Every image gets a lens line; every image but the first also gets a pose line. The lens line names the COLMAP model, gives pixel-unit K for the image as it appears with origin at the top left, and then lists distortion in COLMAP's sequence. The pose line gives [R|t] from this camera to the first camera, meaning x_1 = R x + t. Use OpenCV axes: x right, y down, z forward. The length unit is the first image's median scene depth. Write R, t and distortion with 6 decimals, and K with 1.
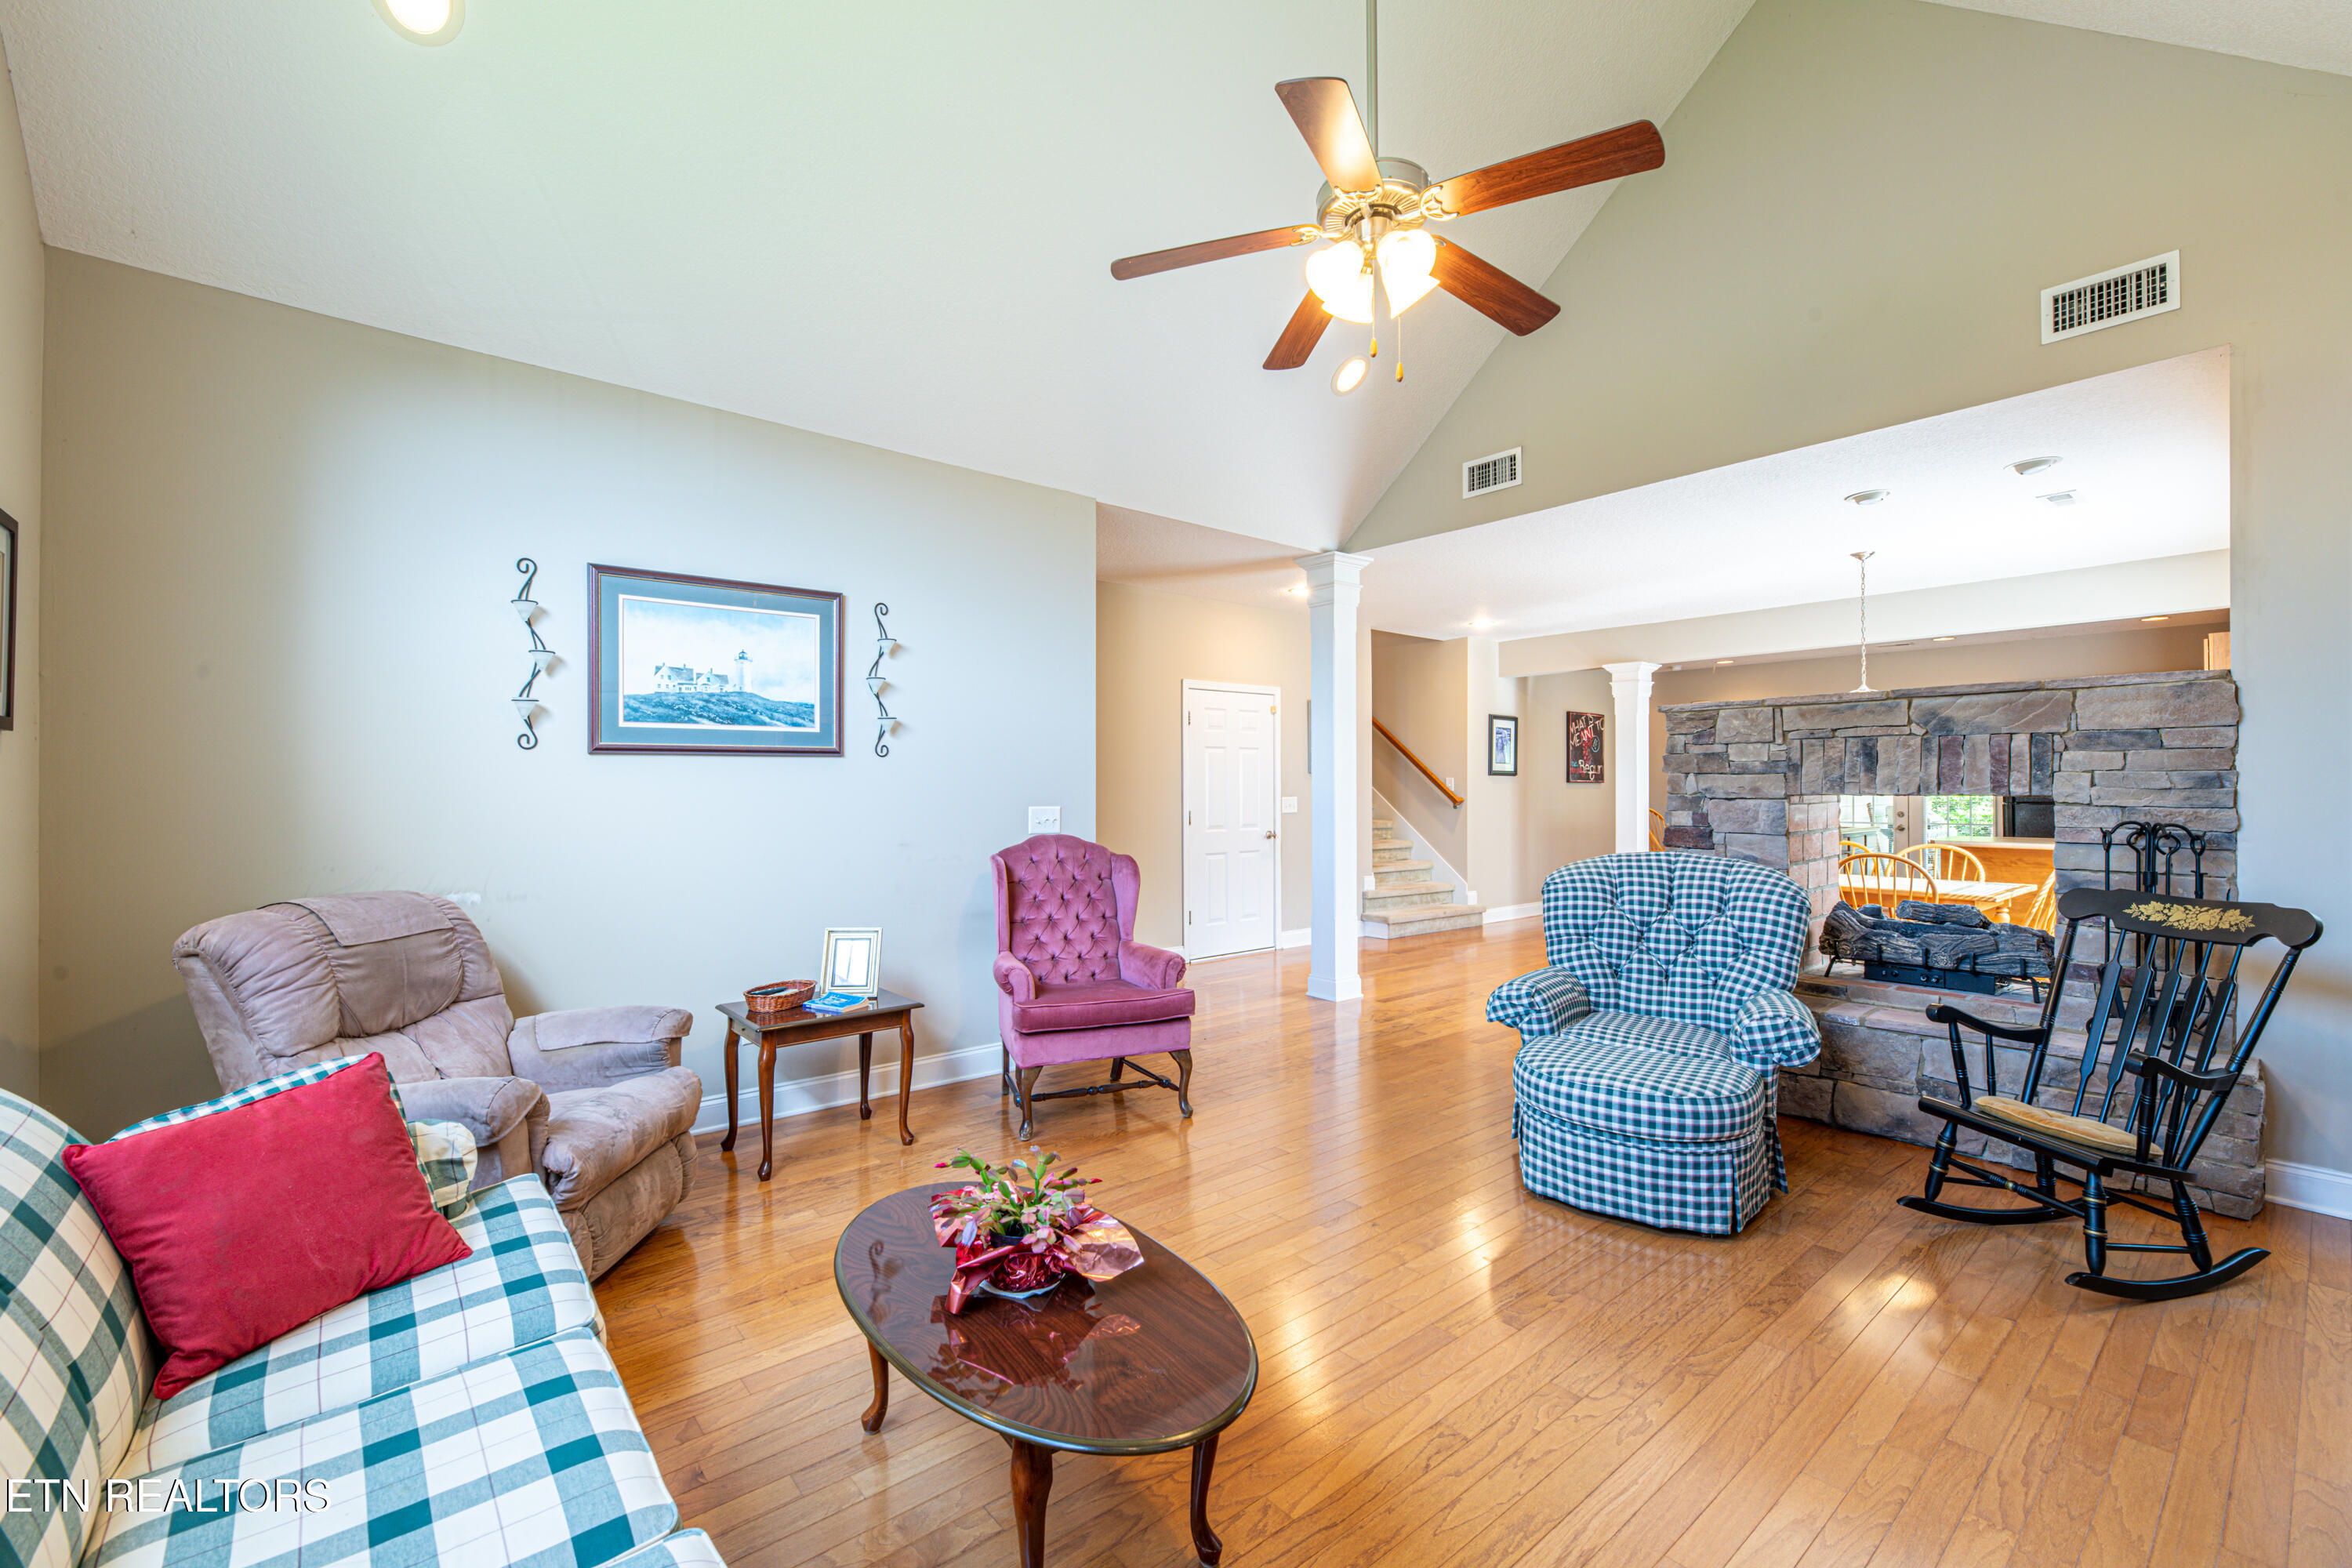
lens RADIAL K [[996.7, 0, 1170.9], [0, 996.7, 776.8], [0, 0, 1]] dist [-0.001812, -0.000157]
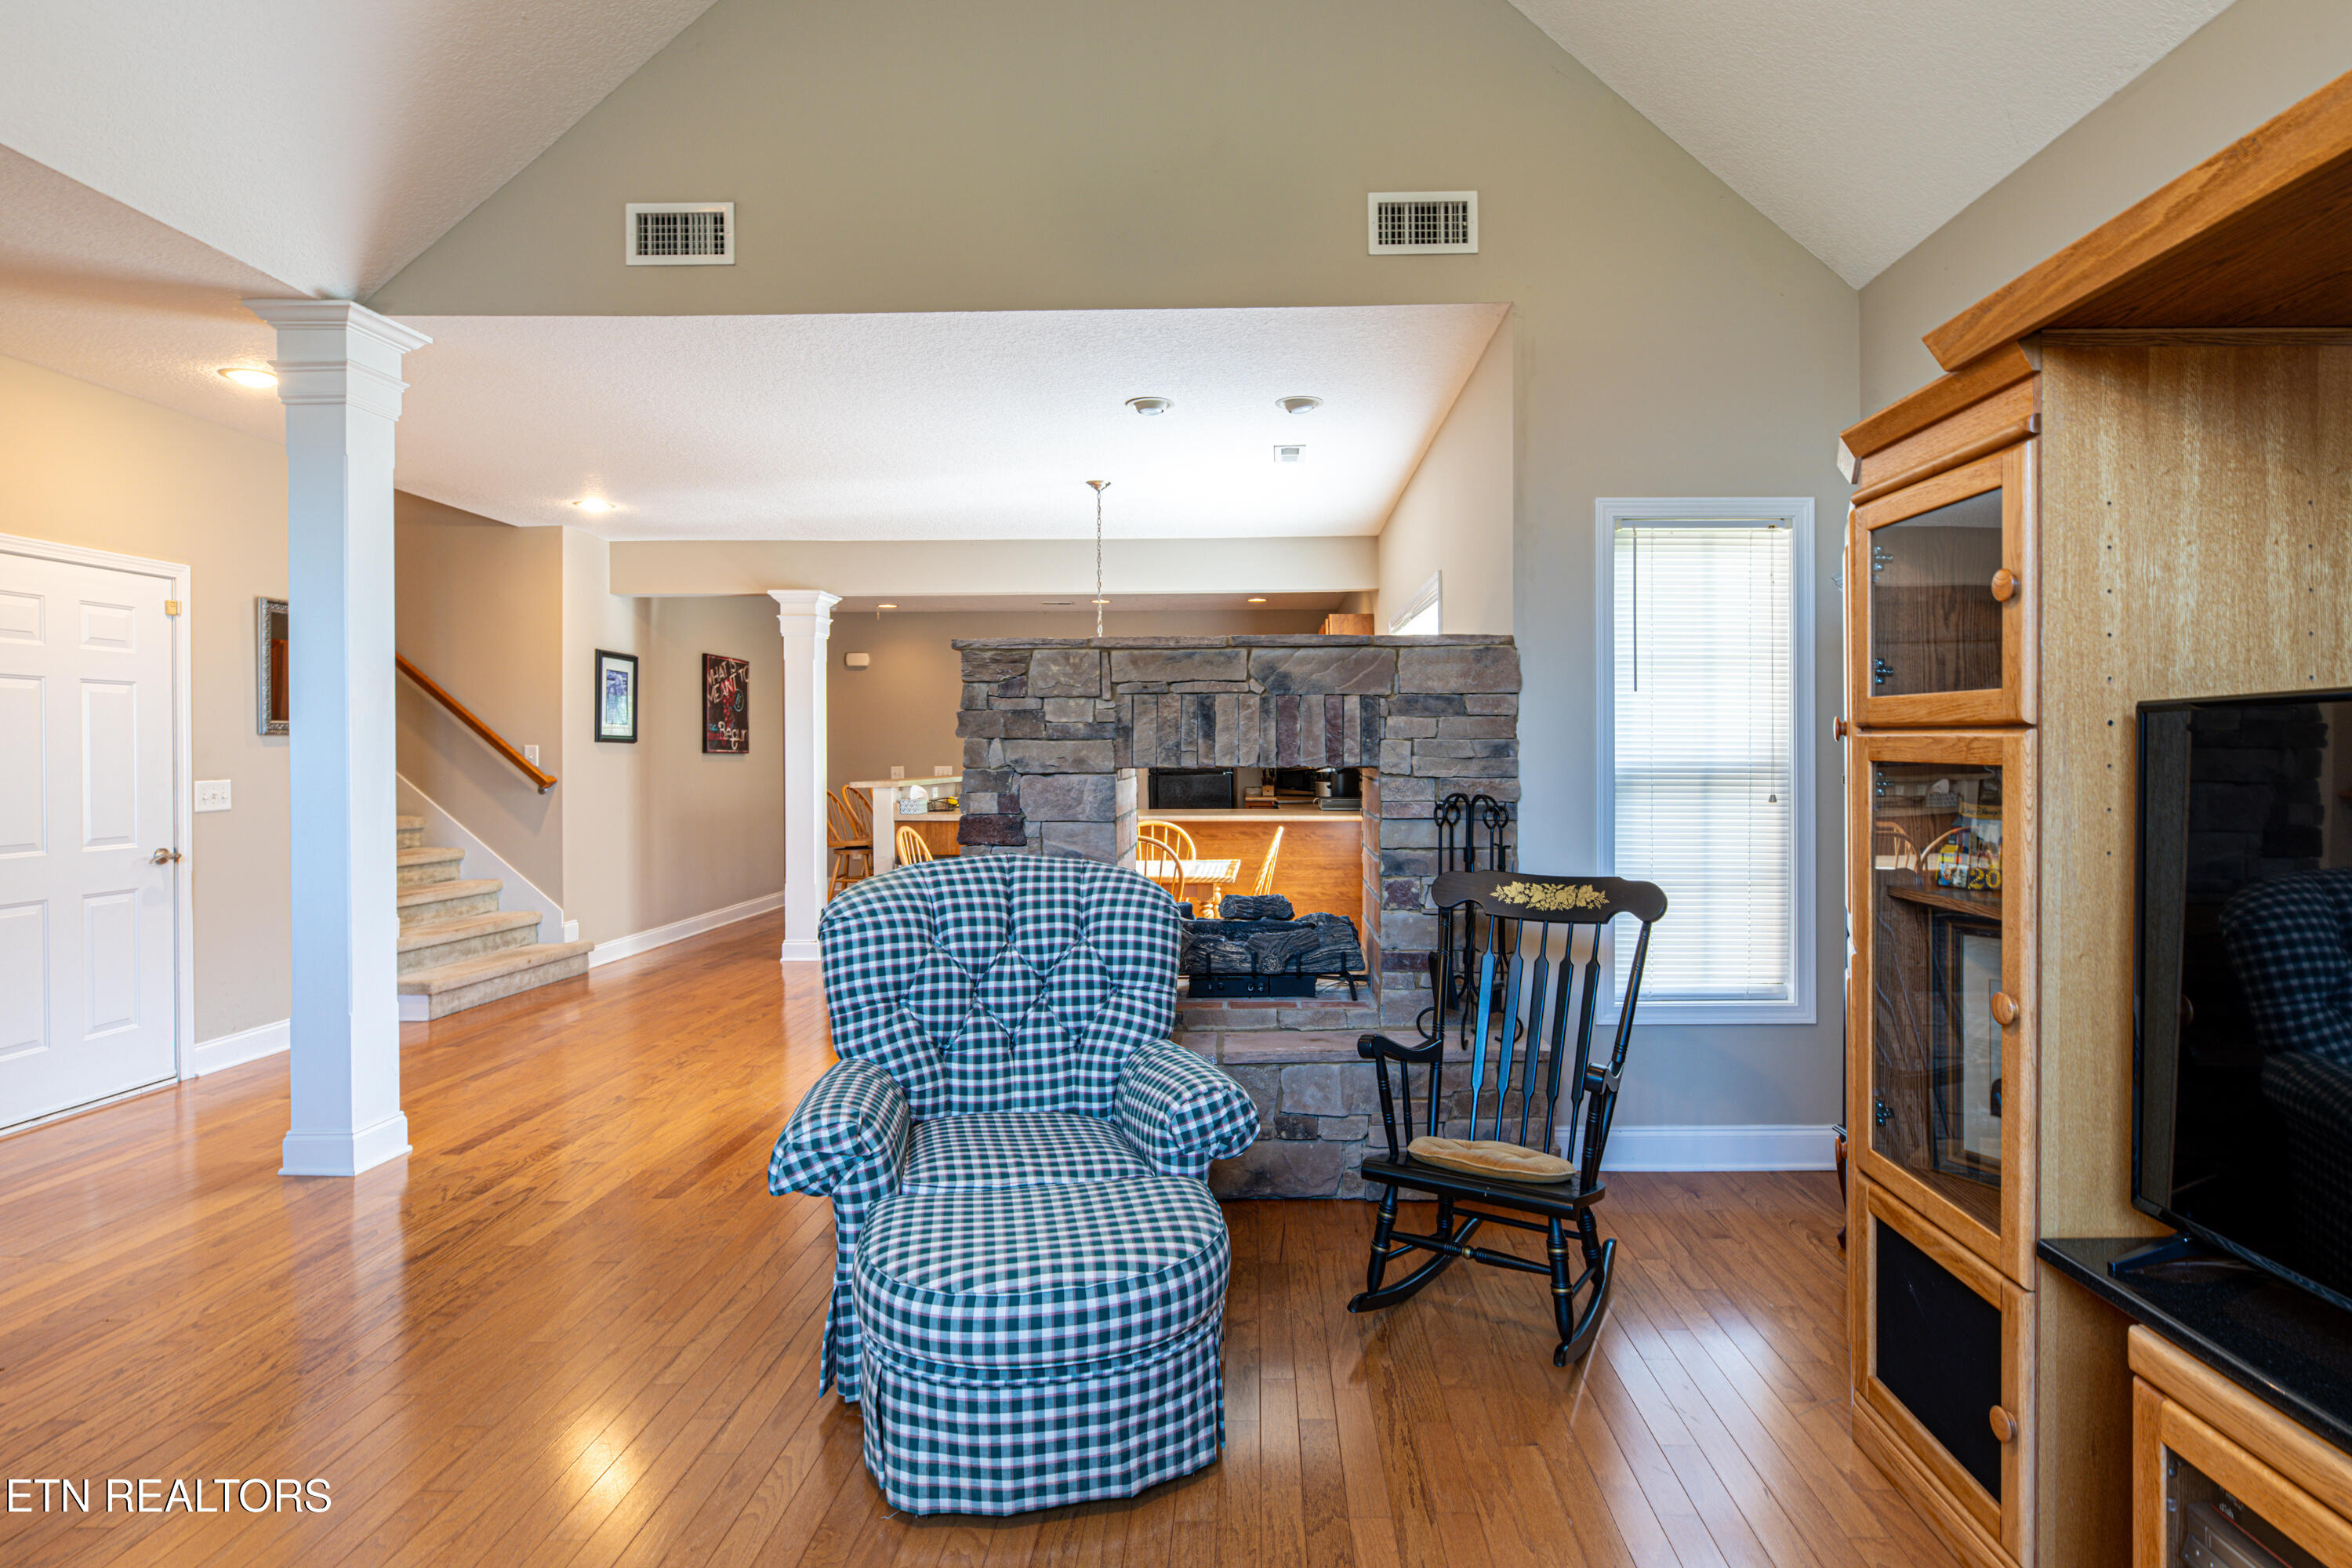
lens RADIAL K [[1204.8, 0, 1241.5], [0, 1204.8, 759.7], [0, 0, 1]] dist [-0.004550, -0.000144]
pose [[0.654364, -0.003836, 0.756170, -0.005542], [-0.003895, 0.999957, 0.008443, 0.004208], [-0.756170, -0.008470, 0.654321, 0.363318]]
